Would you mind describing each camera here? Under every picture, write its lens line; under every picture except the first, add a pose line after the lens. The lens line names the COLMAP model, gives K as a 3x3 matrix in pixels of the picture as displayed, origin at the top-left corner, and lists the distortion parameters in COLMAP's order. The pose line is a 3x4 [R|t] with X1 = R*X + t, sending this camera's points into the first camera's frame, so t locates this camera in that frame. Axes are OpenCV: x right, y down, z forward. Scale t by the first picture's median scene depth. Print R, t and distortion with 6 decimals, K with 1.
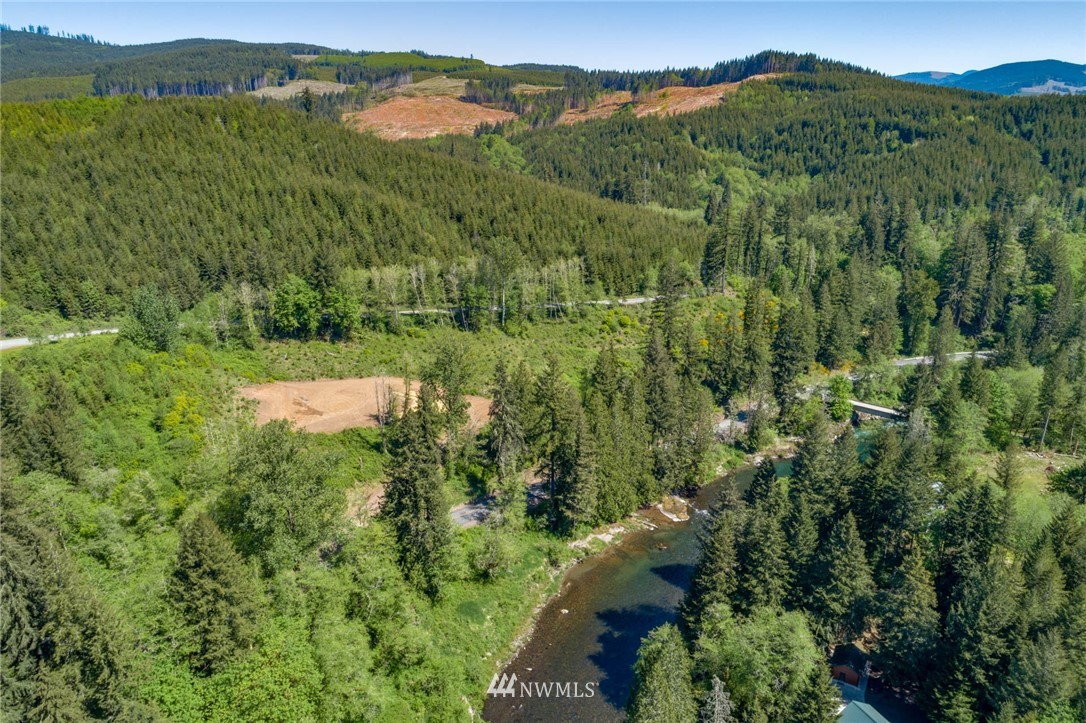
lens RADIAL K [[726.6, 0, 544.0], [0, 726.6, 367.0], [0, 0, 1]] dist [-0.011087, 0.011175]
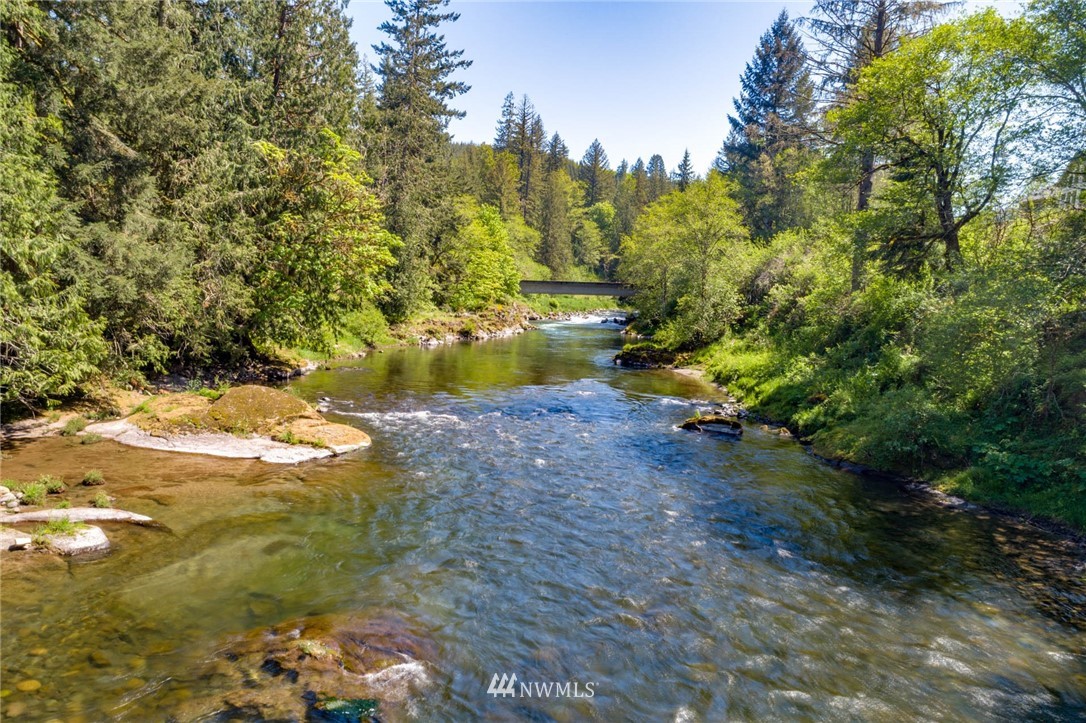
lens RADIAL K [[726.6, 0, 536.3], [0, 726.6, 360.1], [0, 0, 1]] dist [-0.011087, 0.011175]
pose [[0.689659, -0.030741, 0.723481, 0.103161], [0.180084, 0.974991, -0.130237, 0.183688], [-0.701384, 0.220107, 0.677948, 0.744403]]
